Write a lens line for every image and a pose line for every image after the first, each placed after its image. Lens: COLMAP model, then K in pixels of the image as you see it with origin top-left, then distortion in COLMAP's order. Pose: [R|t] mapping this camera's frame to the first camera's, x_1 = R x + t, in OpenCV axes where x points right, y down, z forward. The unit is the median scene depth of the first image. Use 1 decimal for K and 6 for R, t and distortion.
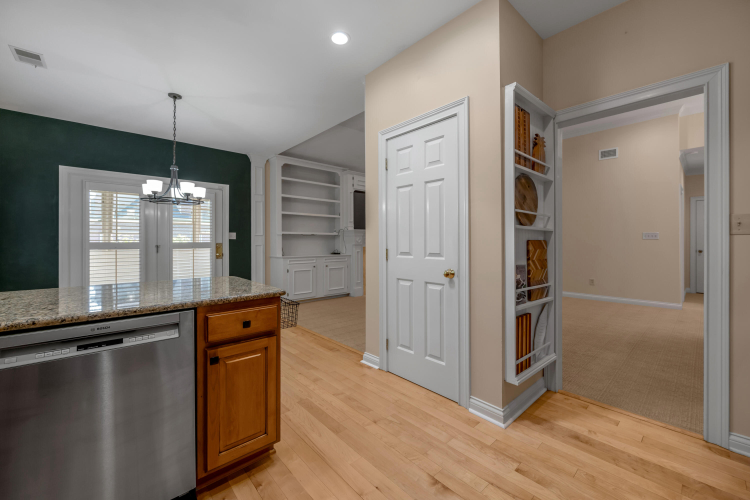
lens RADIAL K [[299.2, 0, 377.3], [0, 299.2, 243.1], [0, 0, 1]] dist [-0.004318, 0.000107]
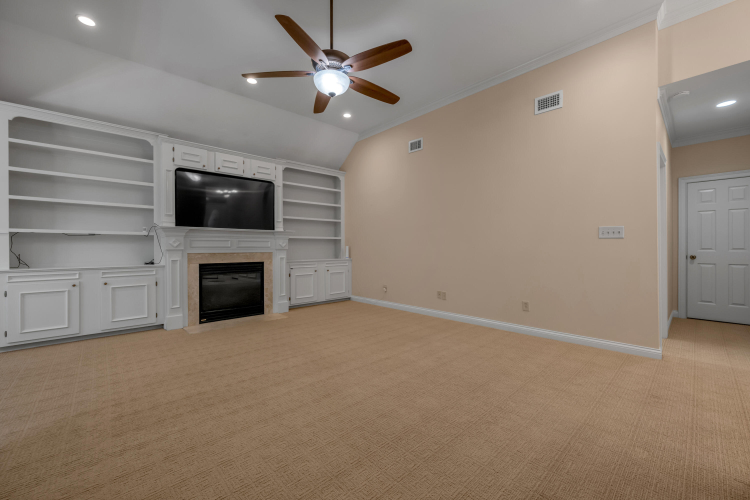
lens RADIAL K [[299.2, 0, 378.6], [0, 299.2, 249.9], [0, 0, 1]] dist [-0.004318, 0.000107]
pose [[0.999869, -0.004703, 0.015459, 0.425030], [0.004599, 0.999967, 0.006734, 0.004119], [-0.015491, -0.006662, 0.999858, 0.394014]]
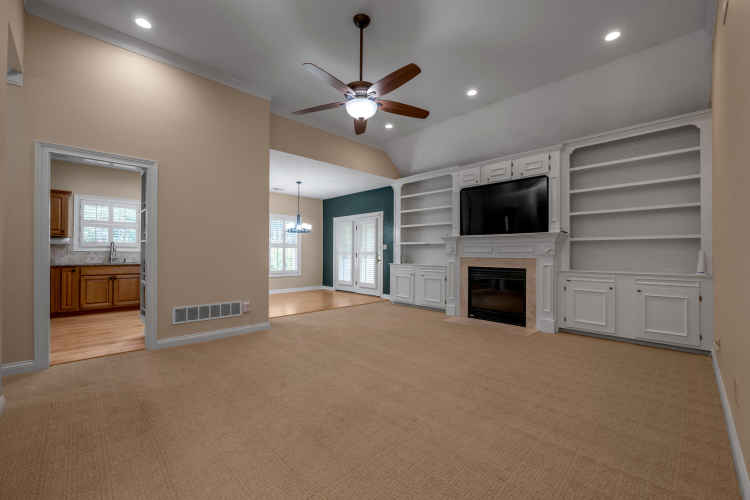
lens RADIAL K [[299.2, 0, 370.4], [0, 299.2, 253.1], [0, 0, 1]] dist [-0.004318, 0.000107]
pose [[0.039455, -0.002483, -0.999218, 0.879478], [-0.007867, 0.999965, -0.002796, 0.007801], [0.999190, 0.007972, 0.039434, 0.847856]]
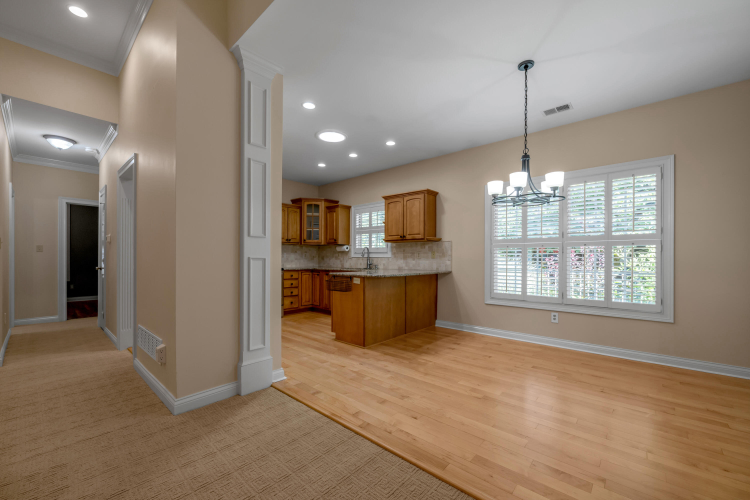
lens RADIAL K [[299.2, 0, 376.6], [0, 299.2, 259.4], [0, 0, 1]] dist [-0.004318, 0.000107]
pose [[-0.994024, -0.001249, -0.109152, -0.124873], [-0.002166, 0.999963, 0.008288, 0.005668], [0.109138, 0.008475, -0.993991, 1.027117]]
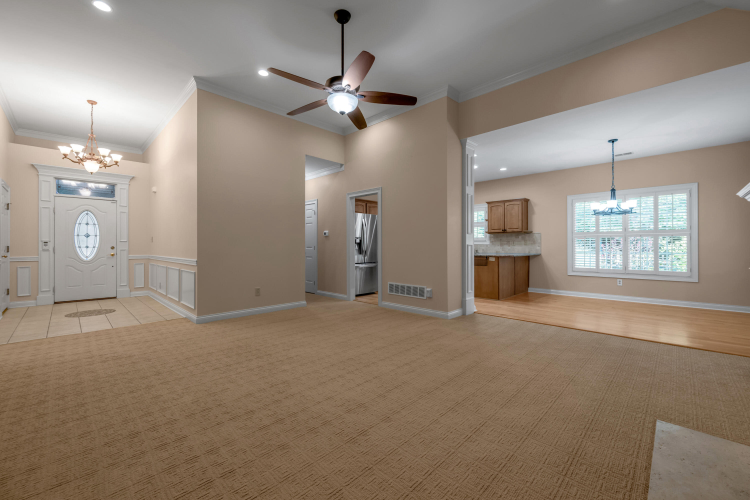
lens RADIAL K [[299.2, 0, 380.5], [0, 299.2, 245.7], [0, 0, 1]] dist [-0.004318, 0.000107]
pose [[-0.998046, 0.002982, -0.062418, 0.314857], [0.002675, 0.999984, 0.005008, 0.004273], [0.062432, 0.004832, -0.998038, 1.404222]]
